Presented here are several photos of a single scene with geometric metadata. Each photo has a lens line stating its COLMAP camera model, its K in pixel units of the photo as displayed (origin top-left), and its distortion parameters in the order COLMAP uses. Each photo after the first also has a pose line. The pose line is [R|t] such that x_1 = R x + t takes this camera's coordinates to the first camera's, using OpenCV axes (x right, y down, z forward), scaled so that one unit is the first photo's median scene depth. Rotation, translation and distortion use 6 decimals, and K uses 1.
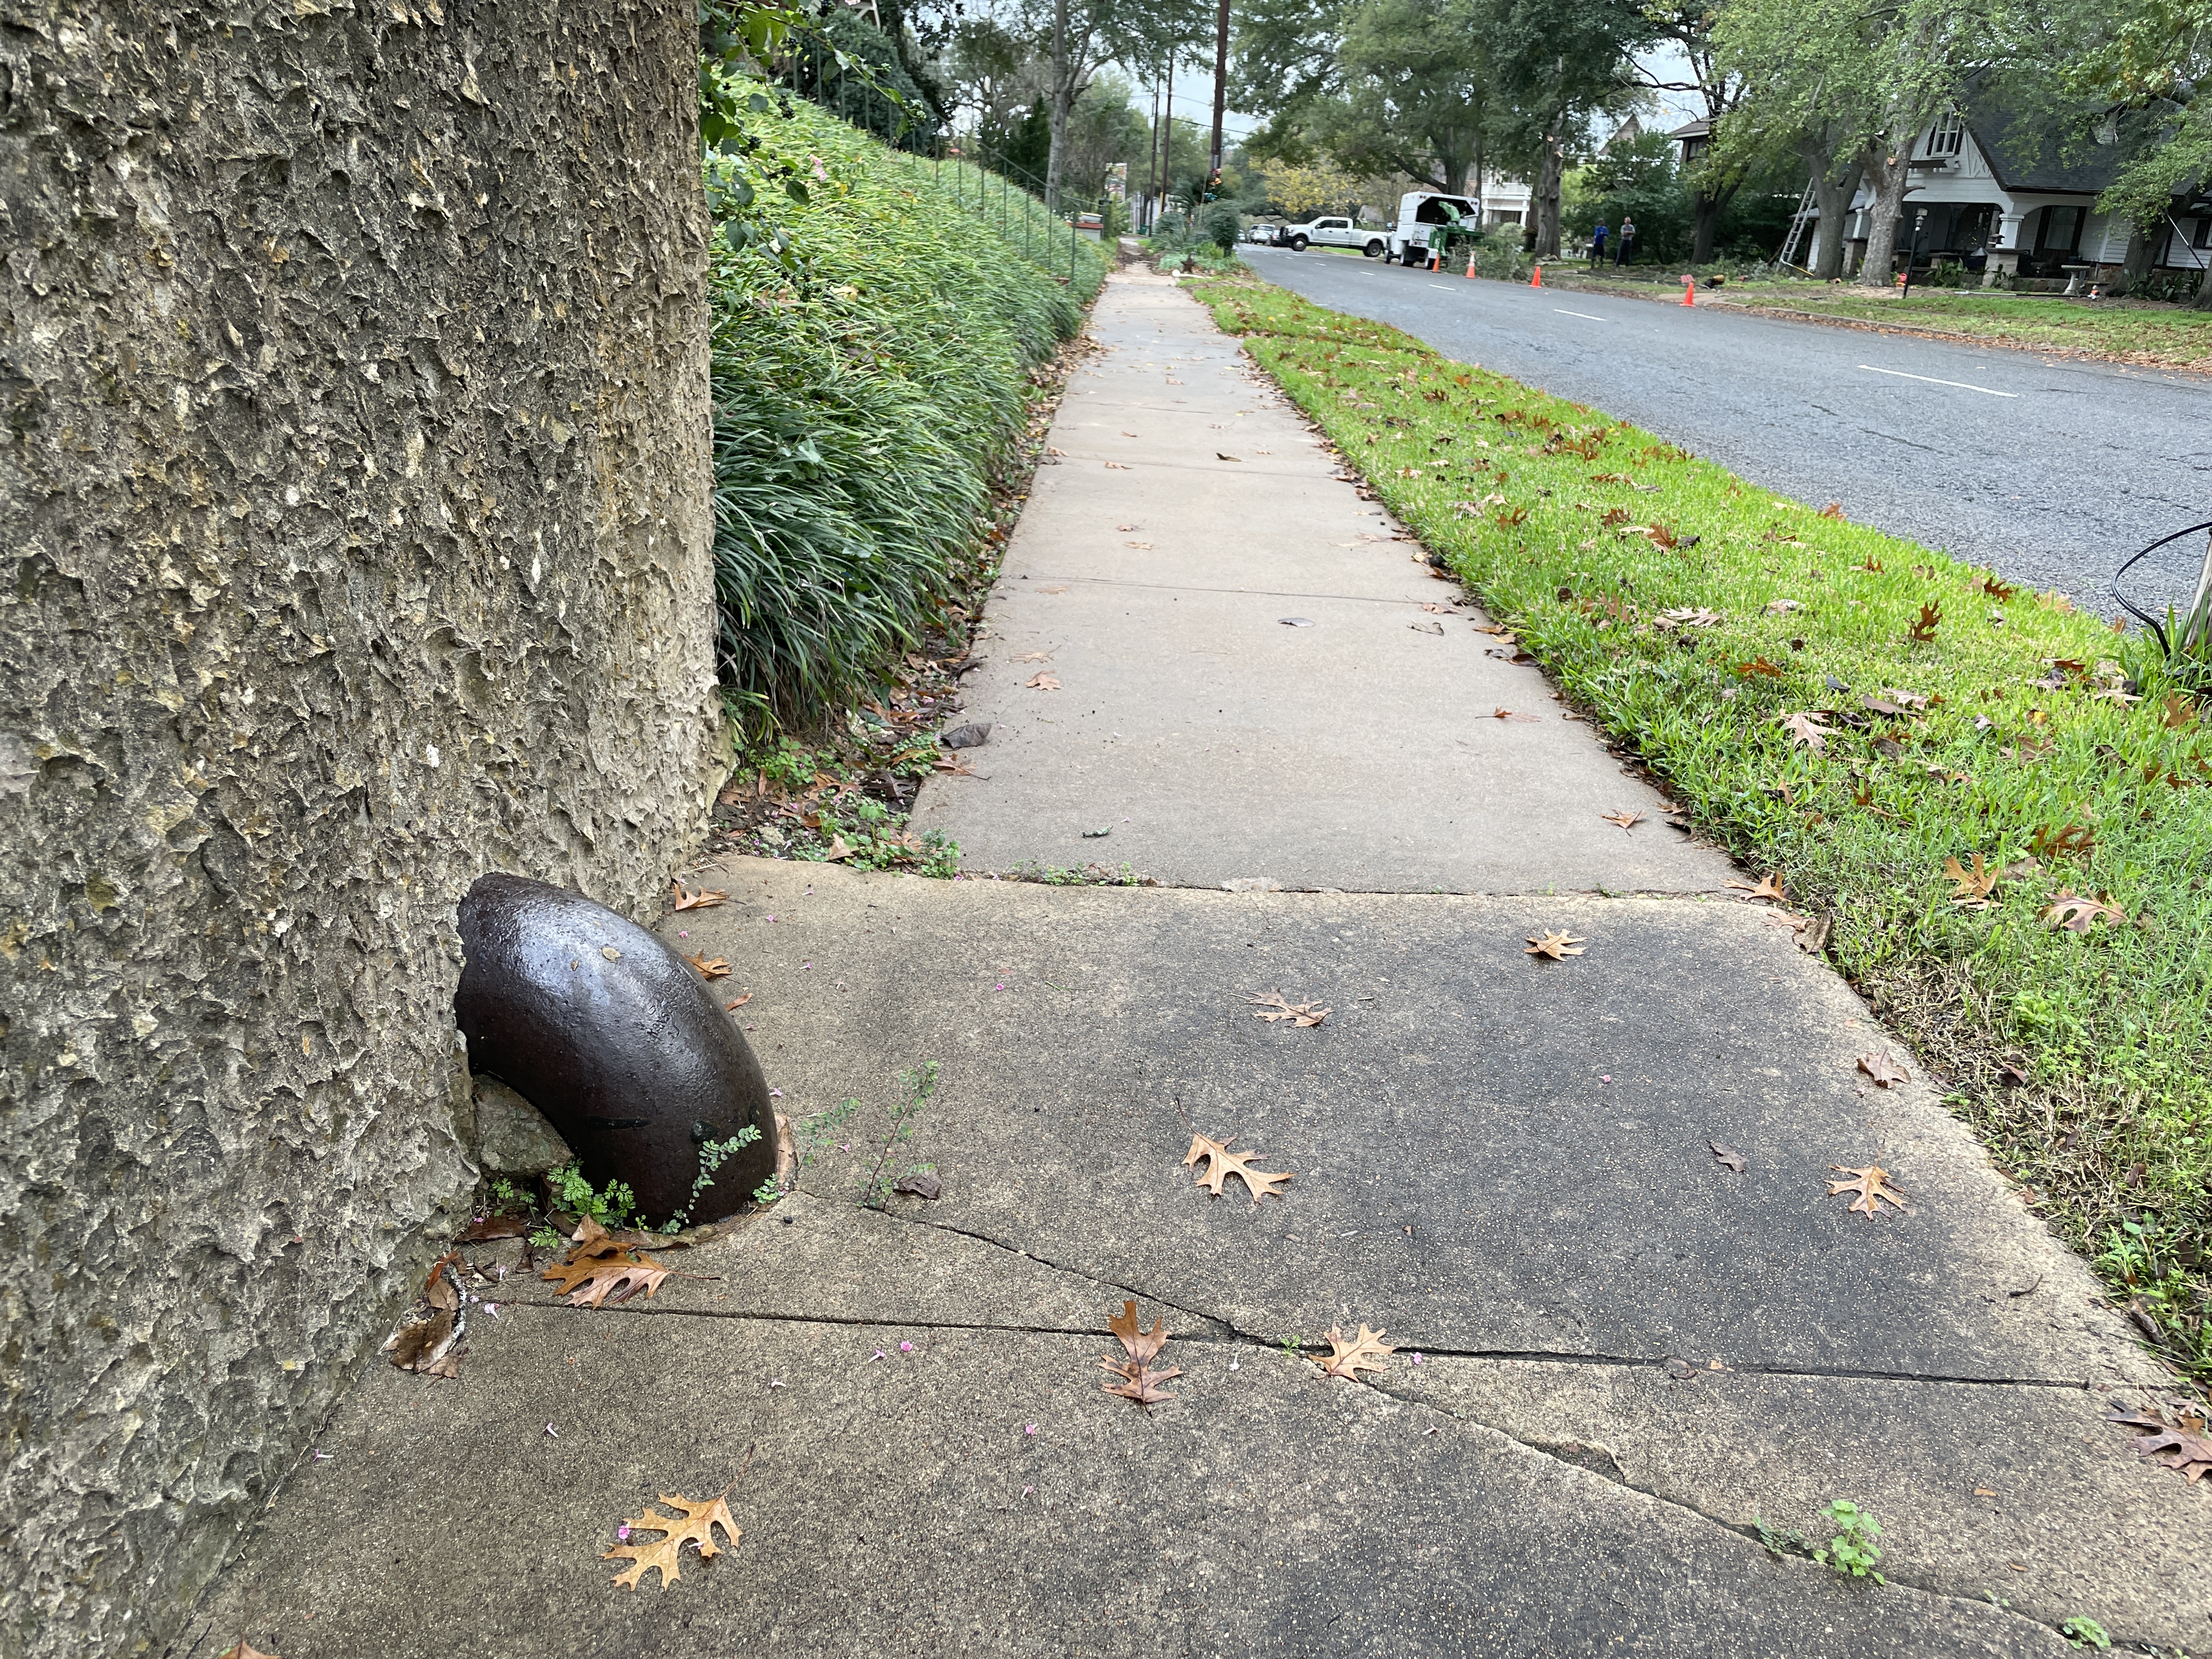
lens RADIAL K [[1665.6, 0, 1121.9], [0, 1665.6, 840.2], [0, 0, 1]] dist [0.029386, -0.002772]
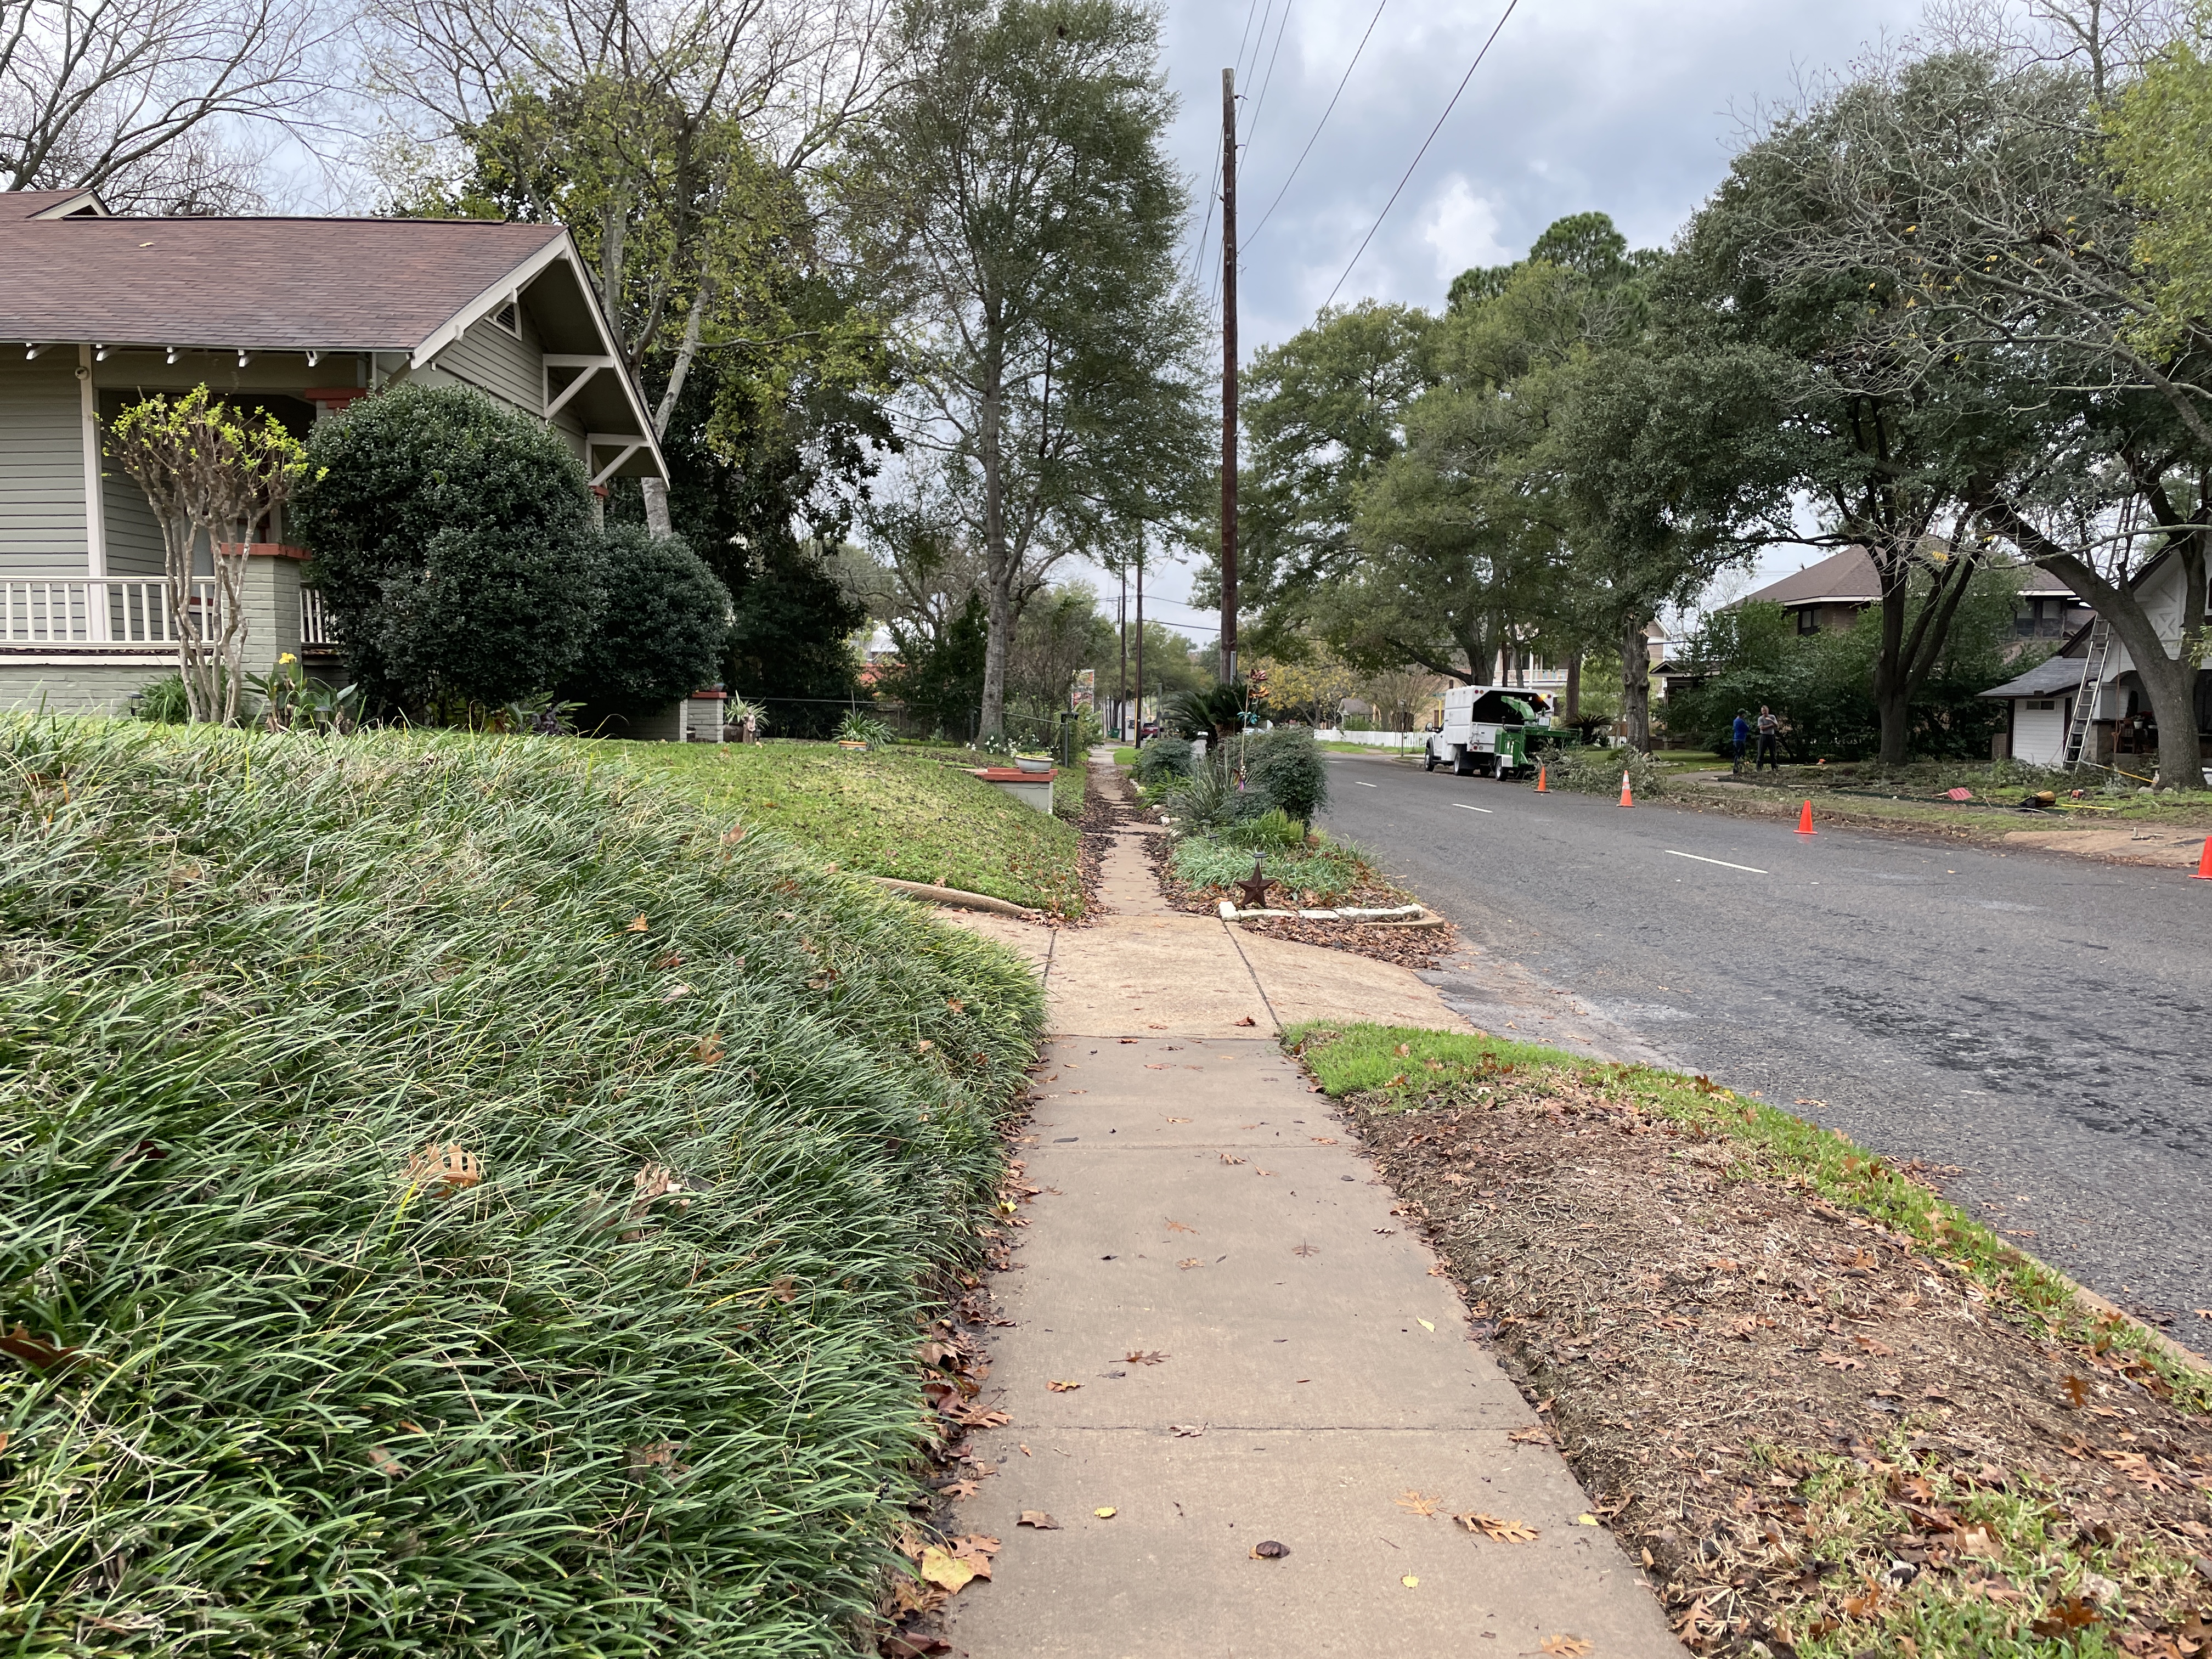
lens RADIAL K [[1665.6, 0, 1101.3], [0, 1665.6, 827.5], [0, 0, 1]] dist [0.029386, -0.002772]
pose [[0.998917, -0.046484, 0.002130, 0.000926], [0.045149, 0.957113, -0.286177, -0.111507], [0.011264, 0.285963, 0.958175, 0.277453]]
